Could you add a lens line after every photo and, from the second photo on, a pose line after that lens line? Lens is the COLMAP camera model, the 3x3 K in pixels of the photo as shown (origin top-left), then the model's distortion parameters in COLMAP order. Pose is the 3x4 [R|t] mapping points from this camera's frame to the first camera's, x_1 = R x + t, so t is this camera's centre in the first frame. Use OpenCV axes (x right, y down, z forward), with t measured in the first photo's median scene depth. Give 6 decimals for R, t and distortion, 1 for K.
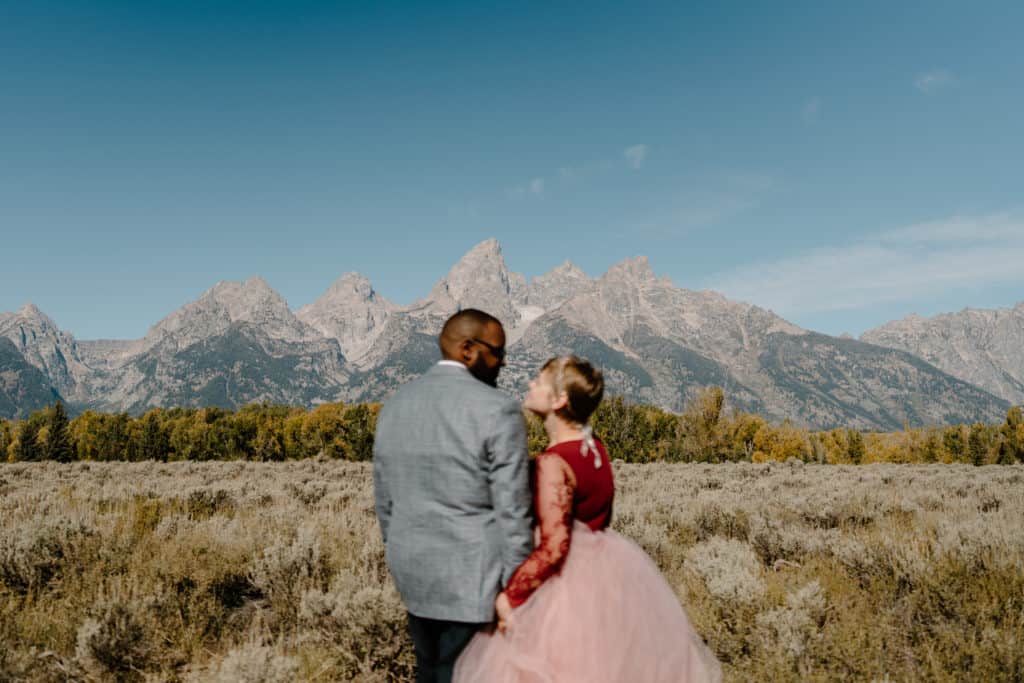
lens RADIAL K [[751.4, 0, 513.6], [0, 751.4, 345.0], [0, 0, 1]] dist [-0.003887, 0.000420]
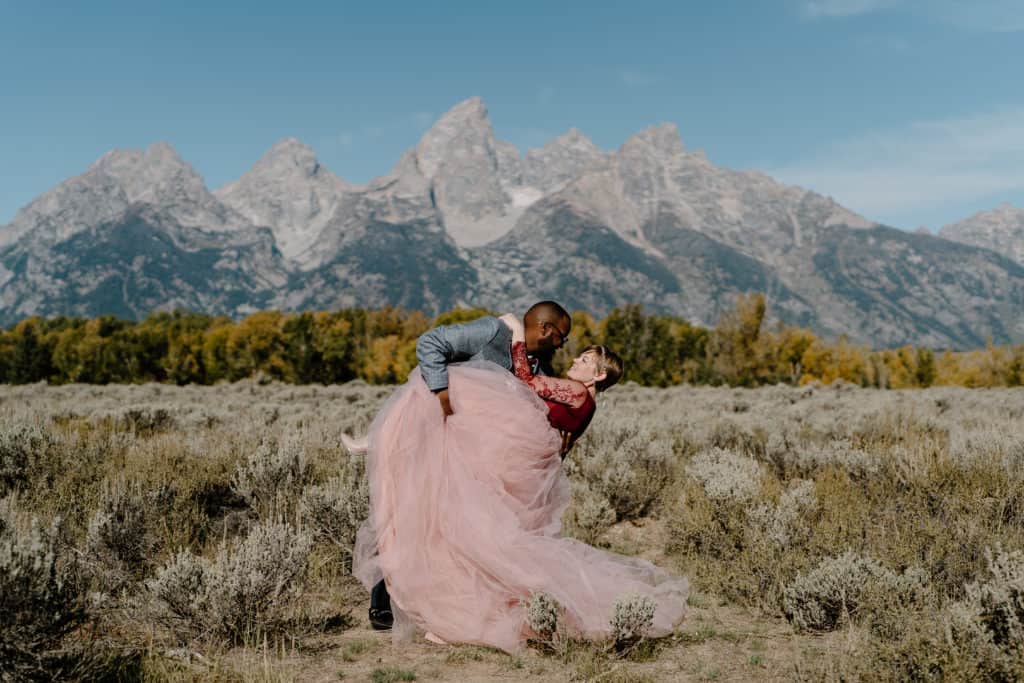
lens RADIAL K [[751.4, 0, 513.6], [0, 751.4, 345.0], [0, 0, 1]] dist [-0.003887, 0.000420]
pose [[0.999969, 0.007792, 0.000544, 0.011494], [-0.007795, 0.991125, 0.132705, 0.006417], [0.000494, -0.132706, 0.991155, 0.211029]]
